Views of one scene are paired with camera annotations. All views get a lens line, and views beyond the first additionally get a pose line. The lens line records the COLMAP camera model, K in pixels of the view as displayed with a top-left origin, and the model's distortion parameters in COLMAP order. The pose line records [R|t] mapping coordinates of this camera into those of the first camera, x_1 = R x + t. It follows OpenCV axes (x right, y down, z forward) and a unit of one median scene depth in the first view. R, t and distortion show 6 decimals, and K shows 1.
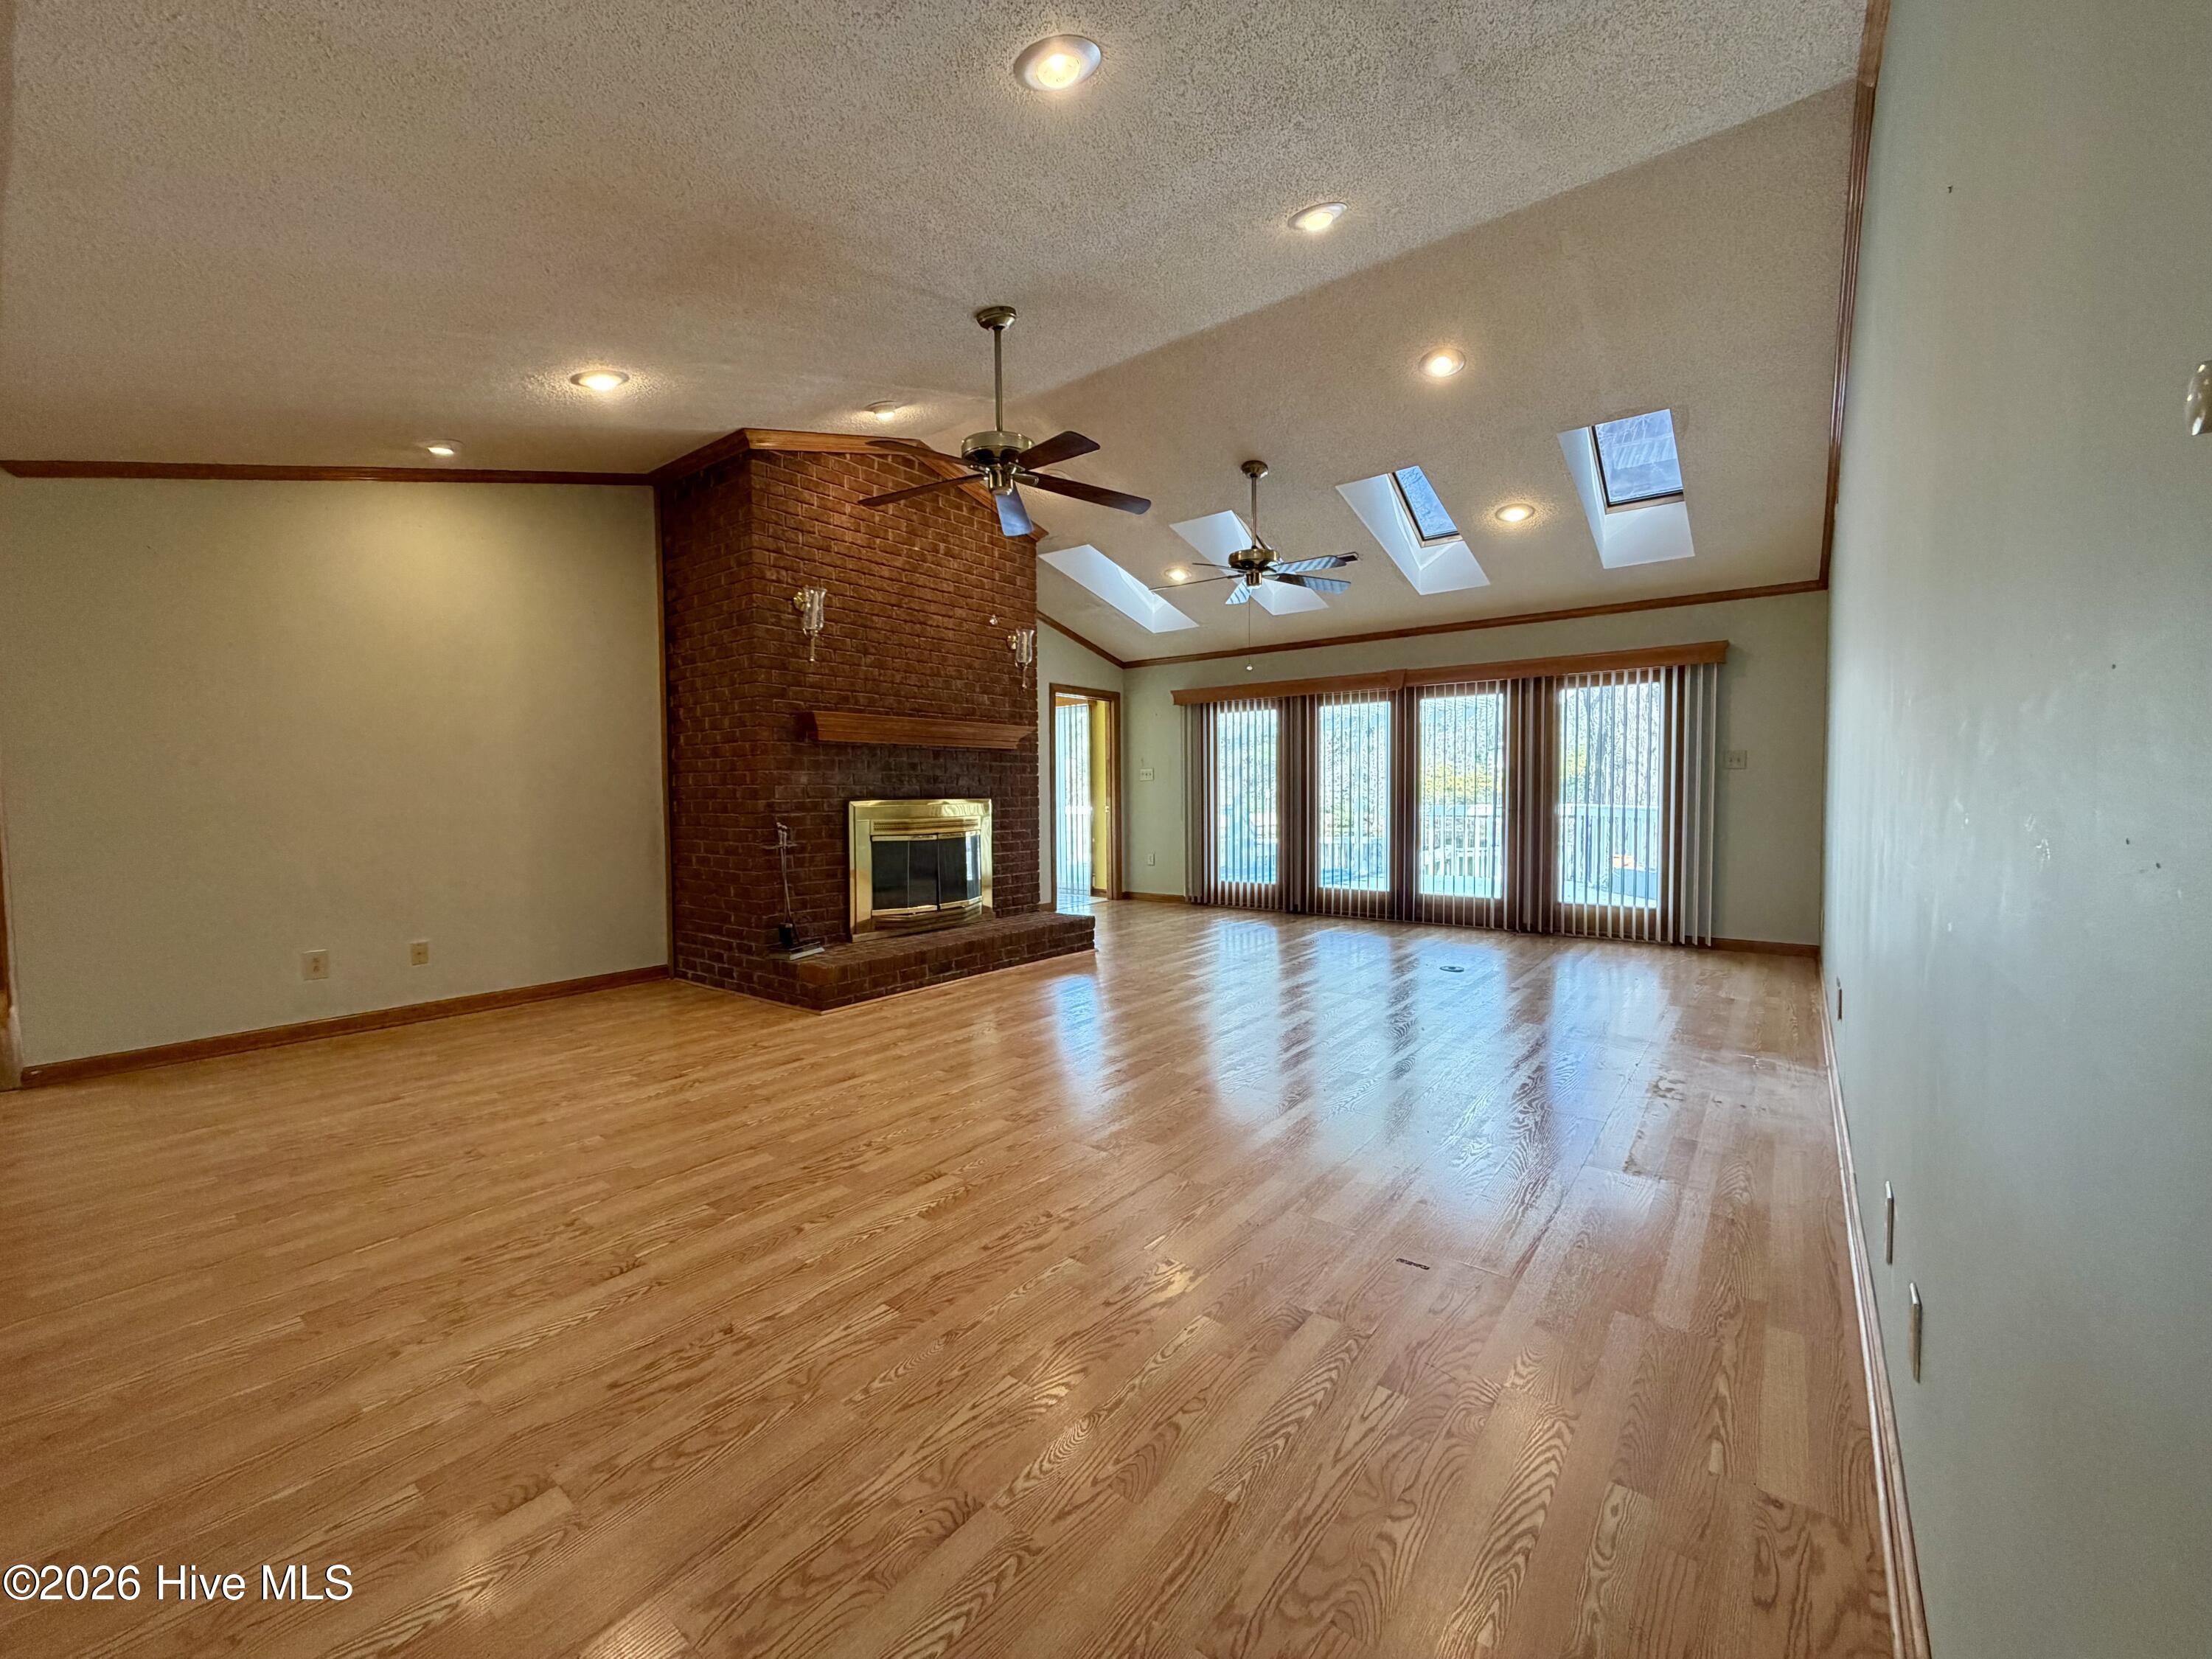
lens RADIAL K [[885.9, 0, 1105.5], [0, 885.9, 827.7], [0, 0, 1]] dist [0.000936, -0.000538]
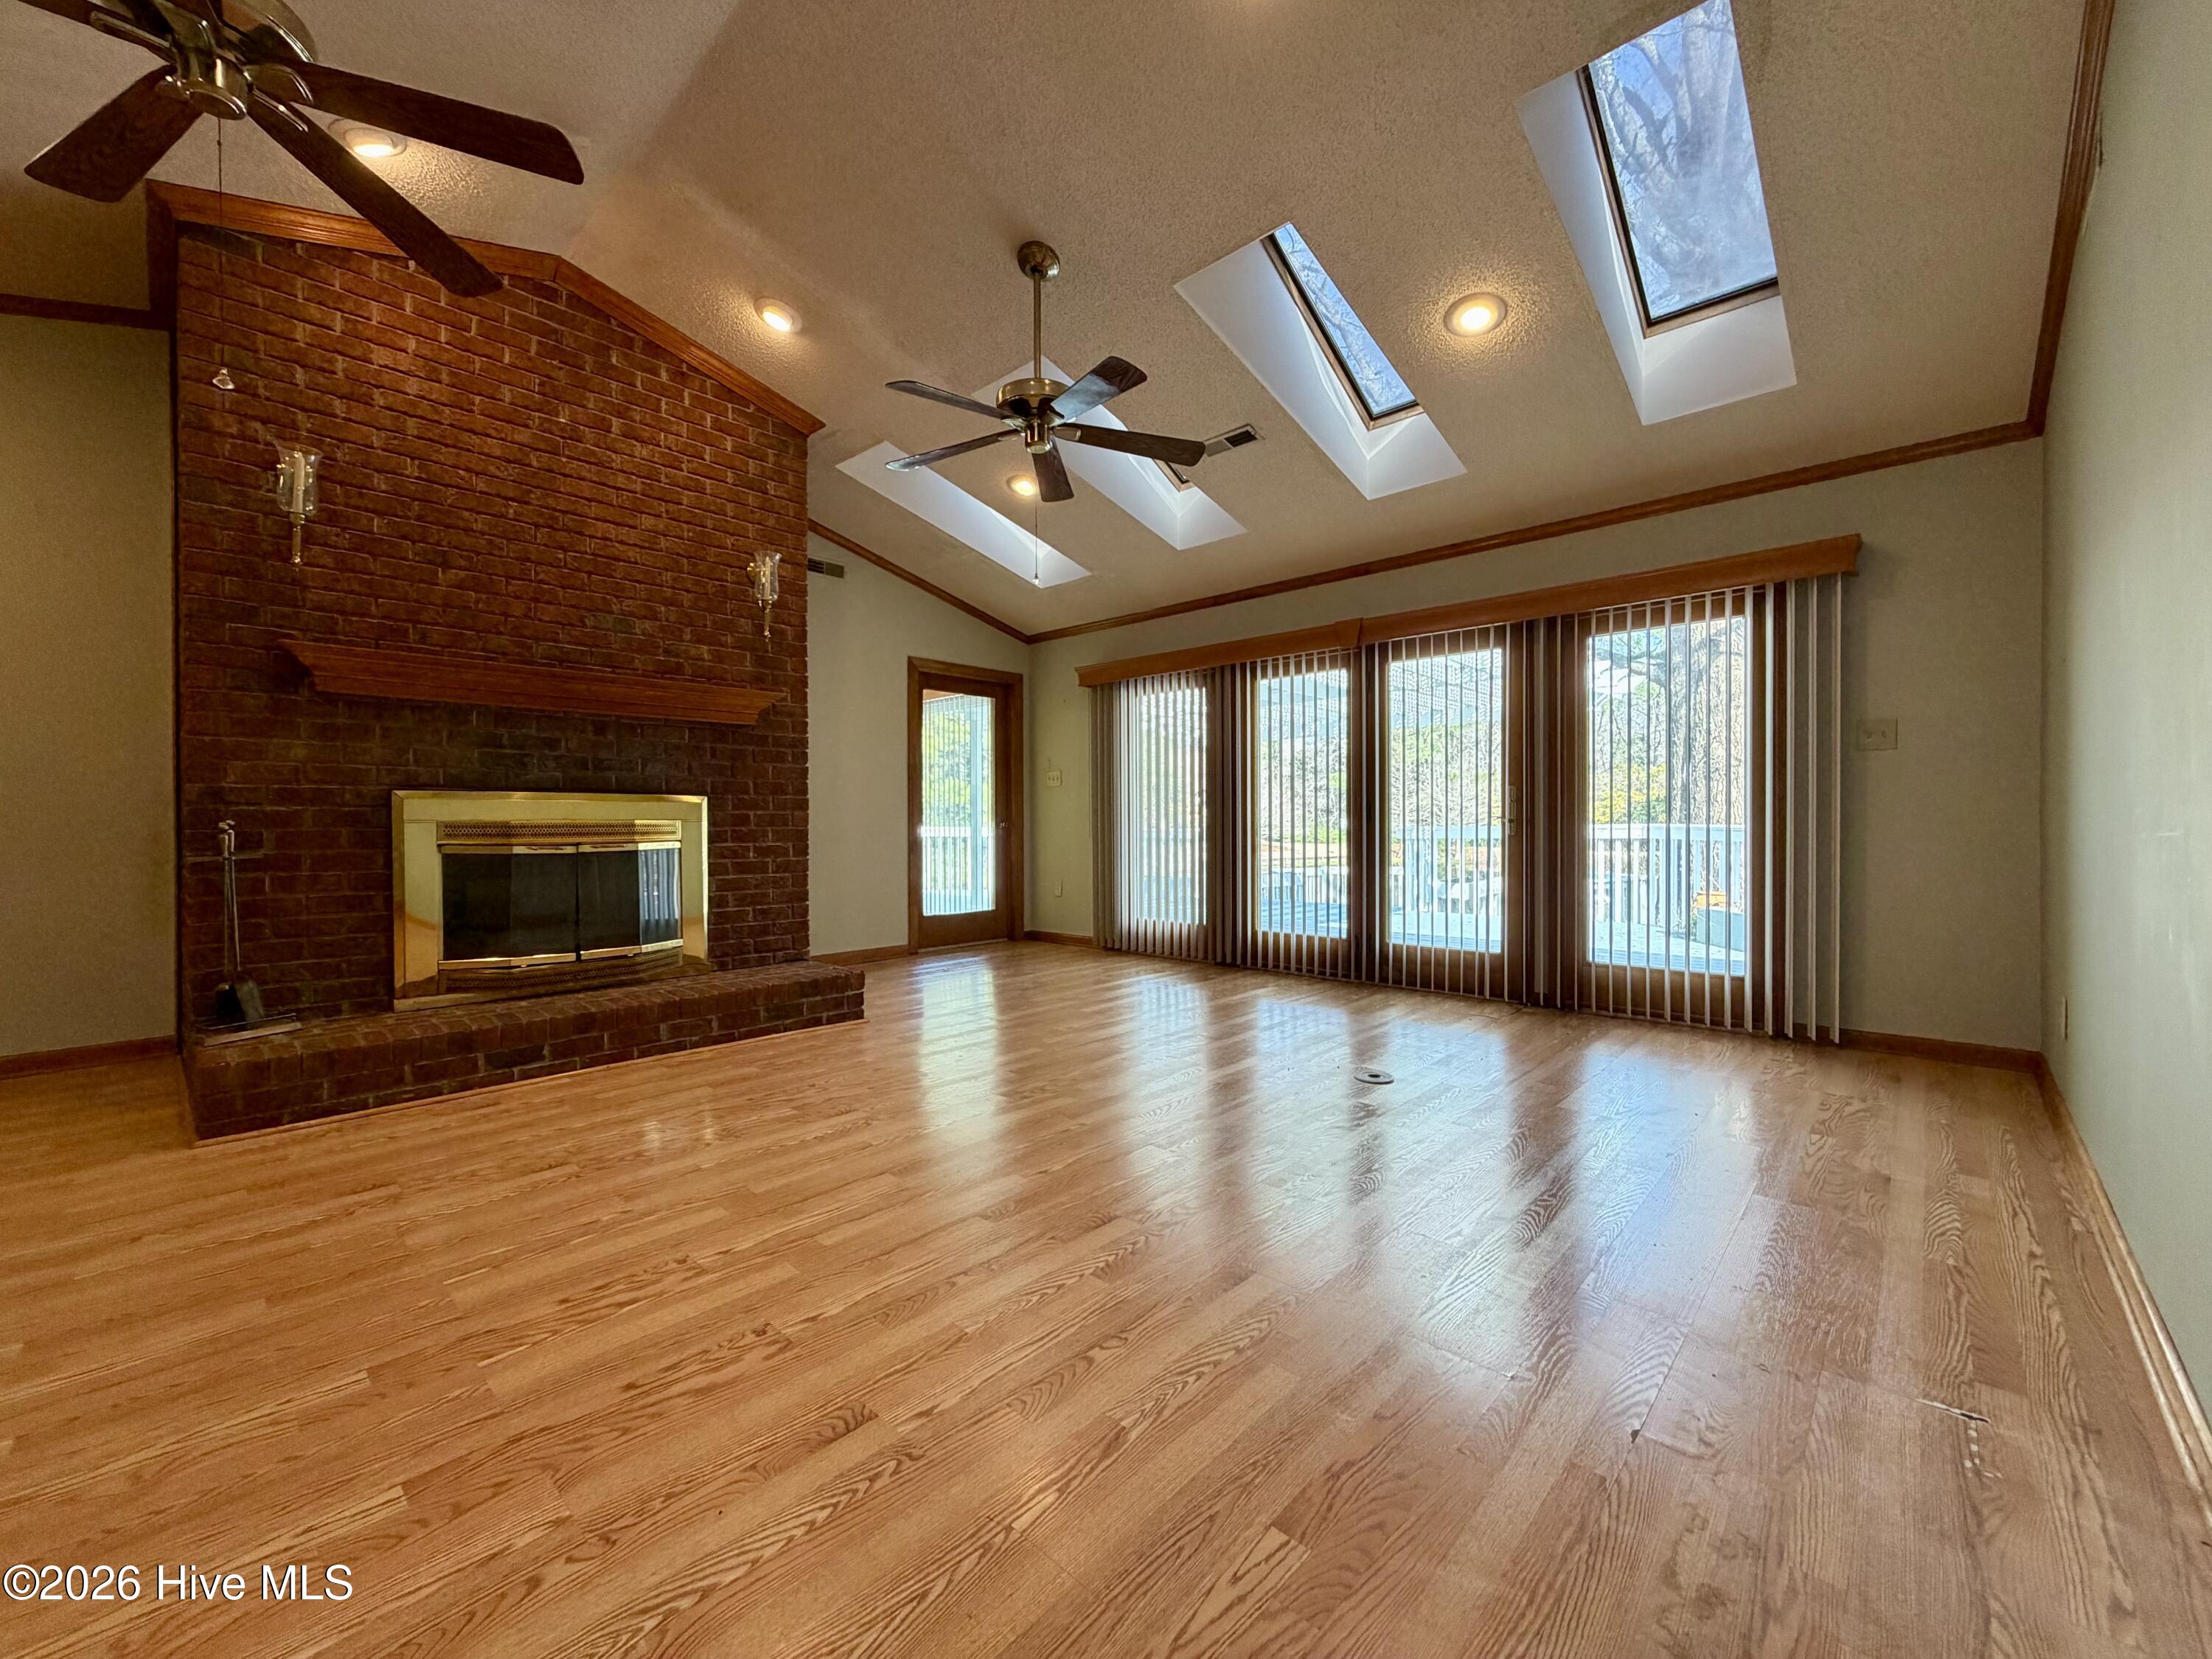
lens RADIAL K [[885.9, 0, 1106.6], [0, 885.9, 830.1], [0, 0, 1]] dist [0.000936, -0.000538]
pose [[0.995704, 0.005722, -0.092412, 0.241560], [-0.008836, 0.999405, -0.033328, 0.013586], [0.092167, 0.034001, 0.995163, 0.349661]]
